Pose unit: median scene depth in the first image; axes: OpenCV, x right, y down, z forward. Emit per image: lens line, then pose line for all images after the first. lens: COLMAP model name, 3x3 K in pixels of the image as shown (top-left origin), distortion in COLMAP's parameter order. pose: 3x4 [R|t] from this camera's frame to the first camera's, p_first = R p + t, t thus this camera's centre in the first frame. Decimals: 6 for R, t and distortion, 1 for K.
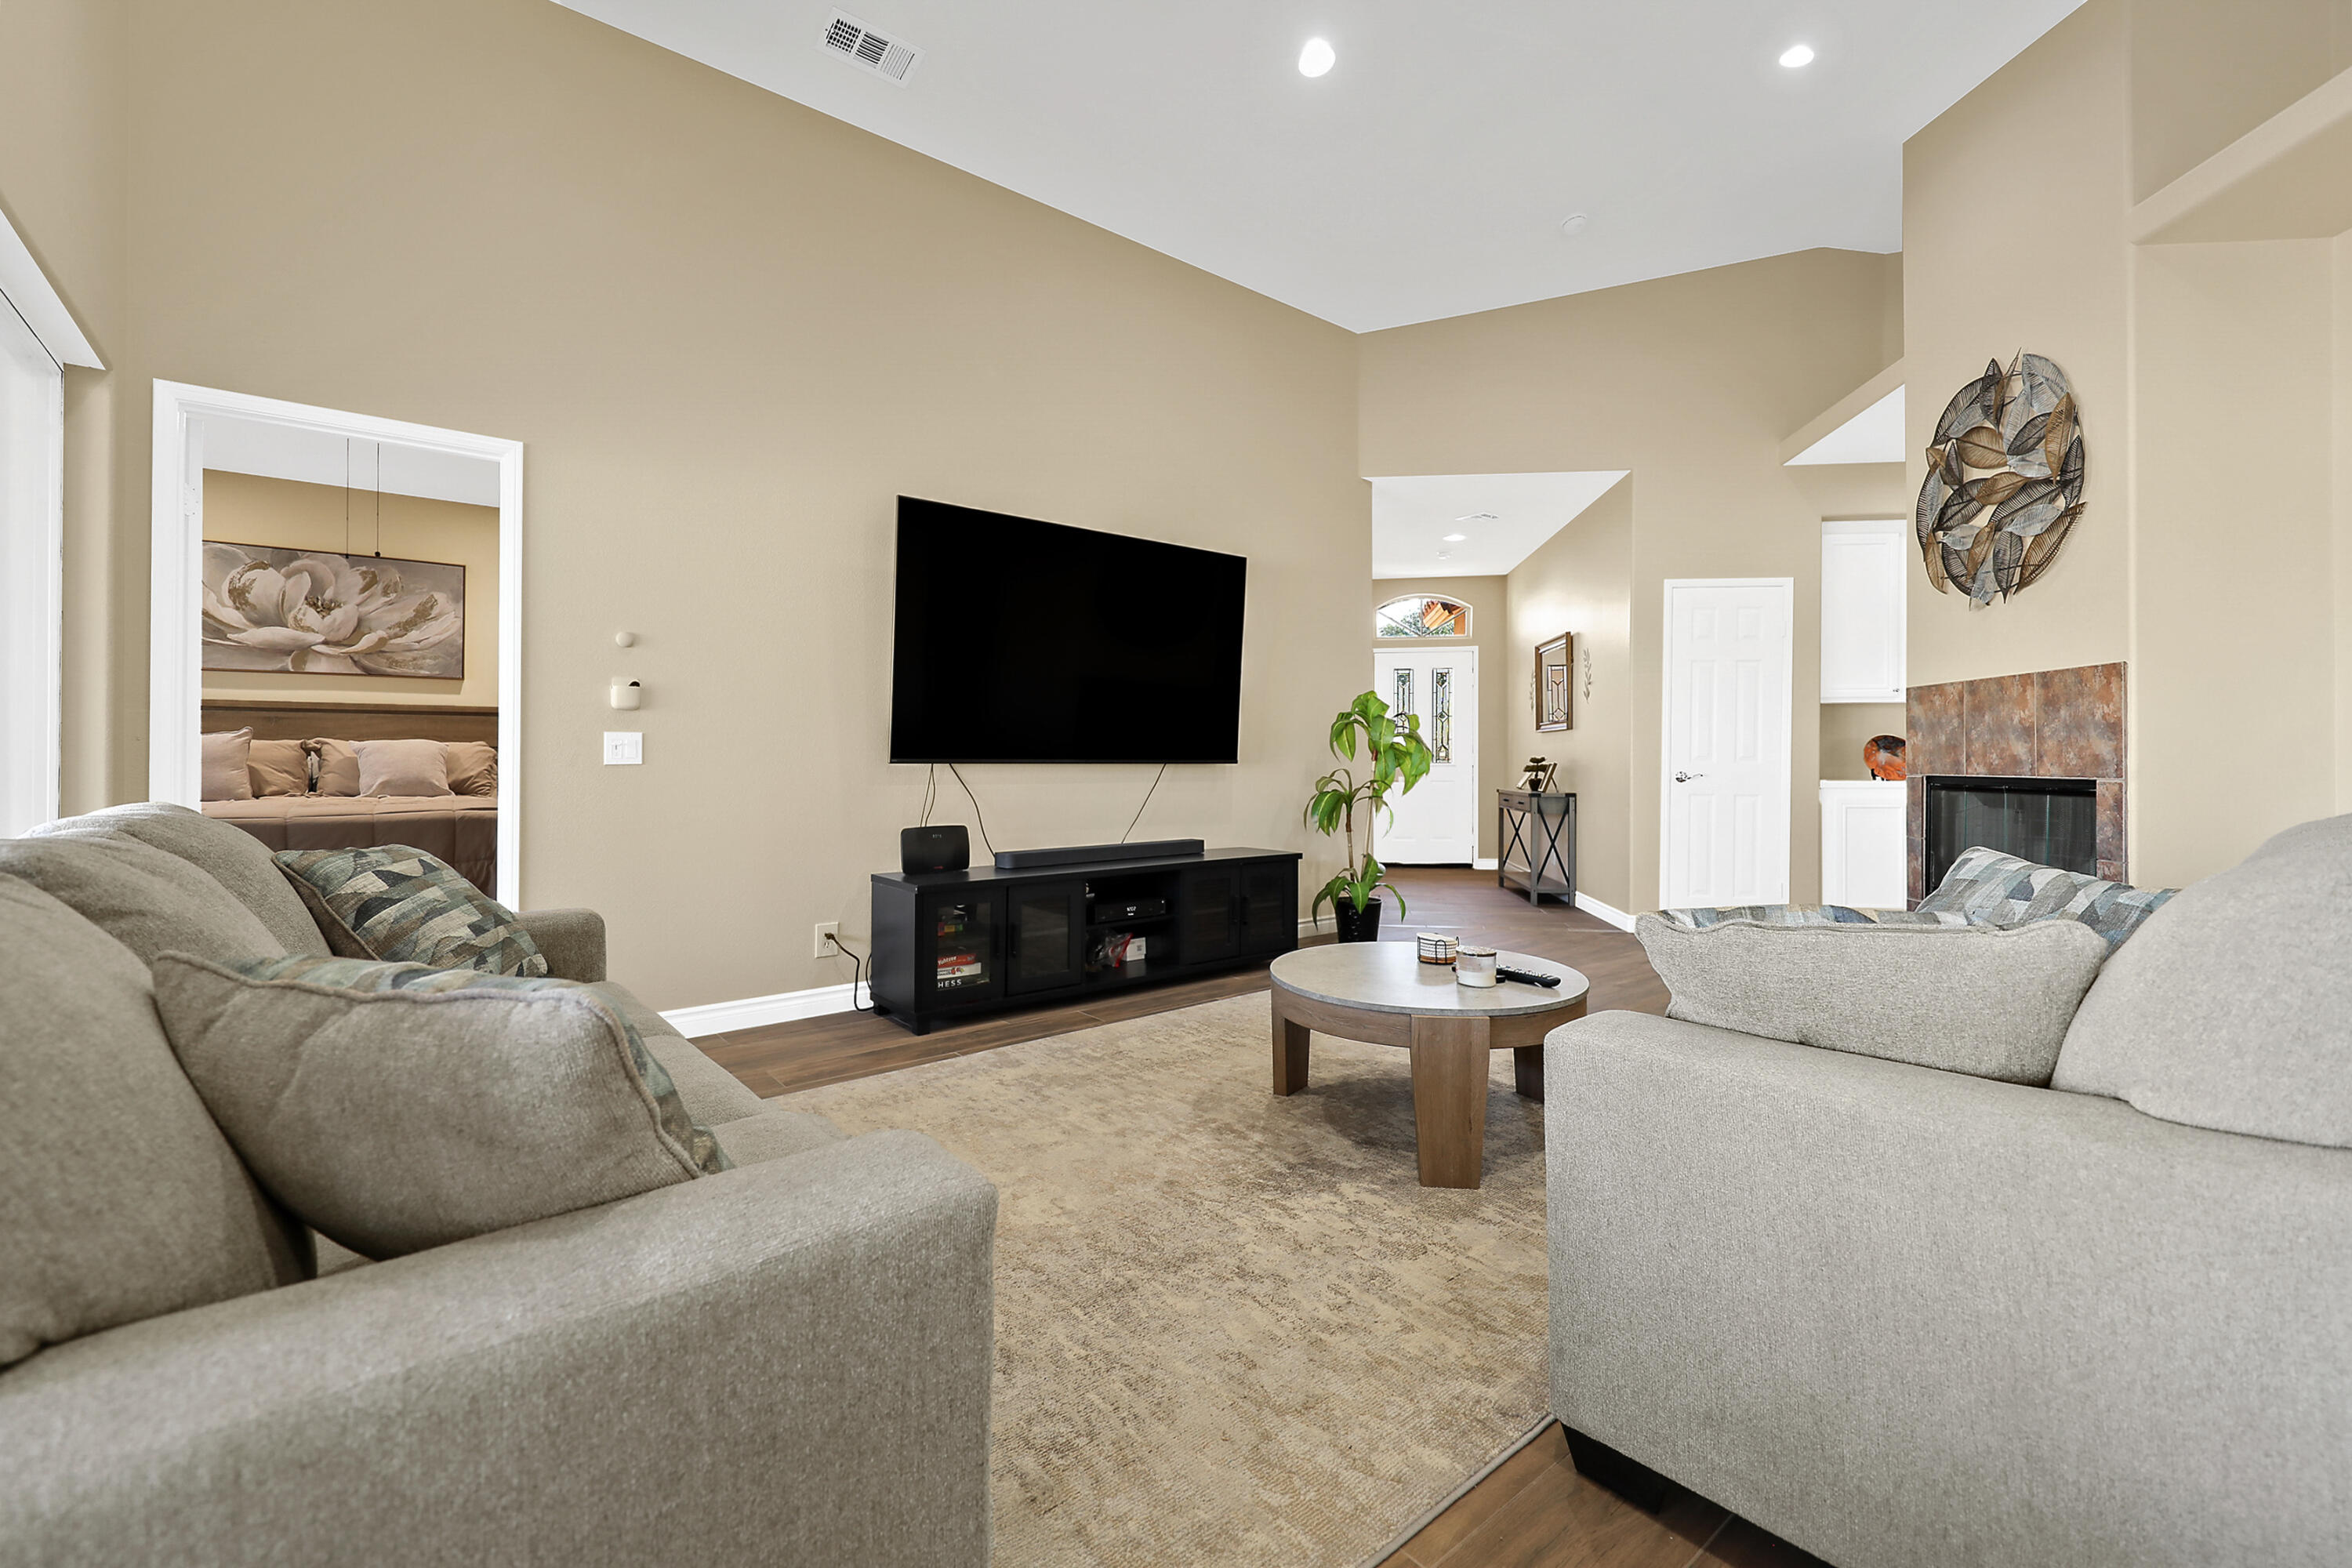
lens RADIAL K [[980.5, 0, 1222.5], [0, 980.5, 751.1], [0, 0, 1]] dist [-0.000004, -0.000011]
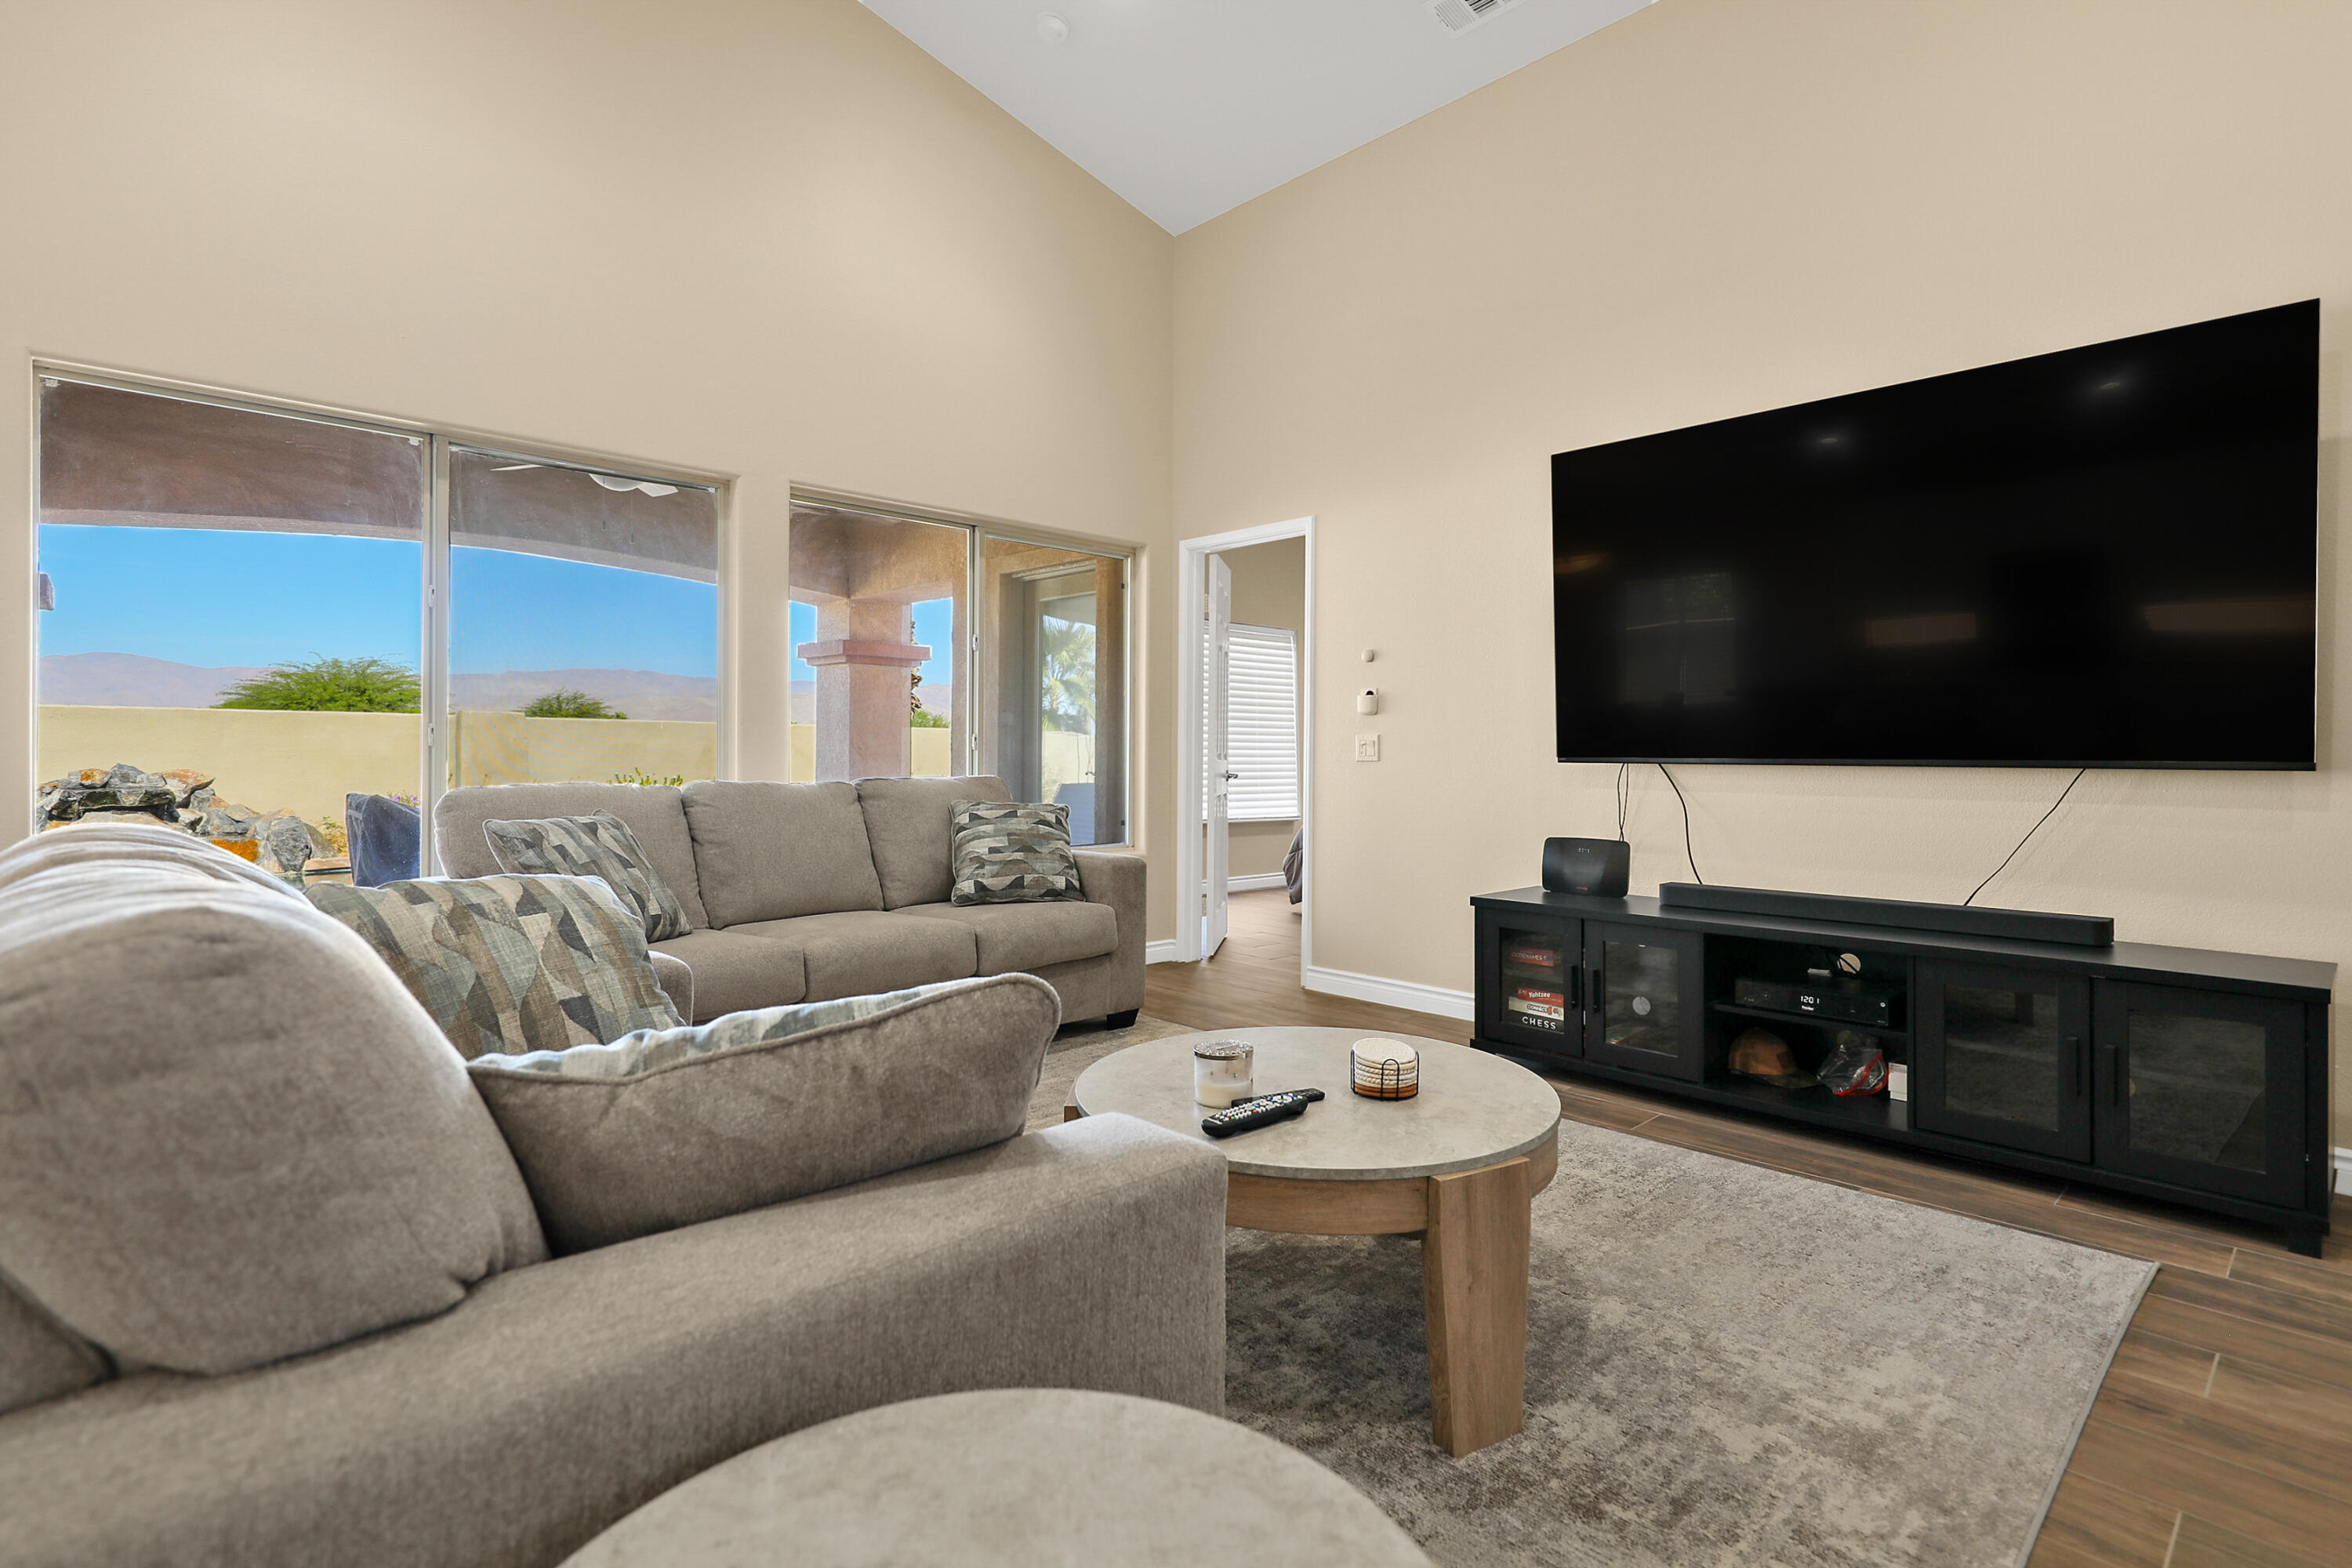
lens RADIAL K [[1131.5, 0, 1176.5], [0, 1131.5, 758.7], [0, 0, 1]] dist [0.000580, -0.000124]
pose [[0.045756, -0.002609, -0.998949, 0.632842], [0.002355, 0.999994, -0.002503, 0.011226], [0.998950, -0.002238, 0.045762, 0.600465]]
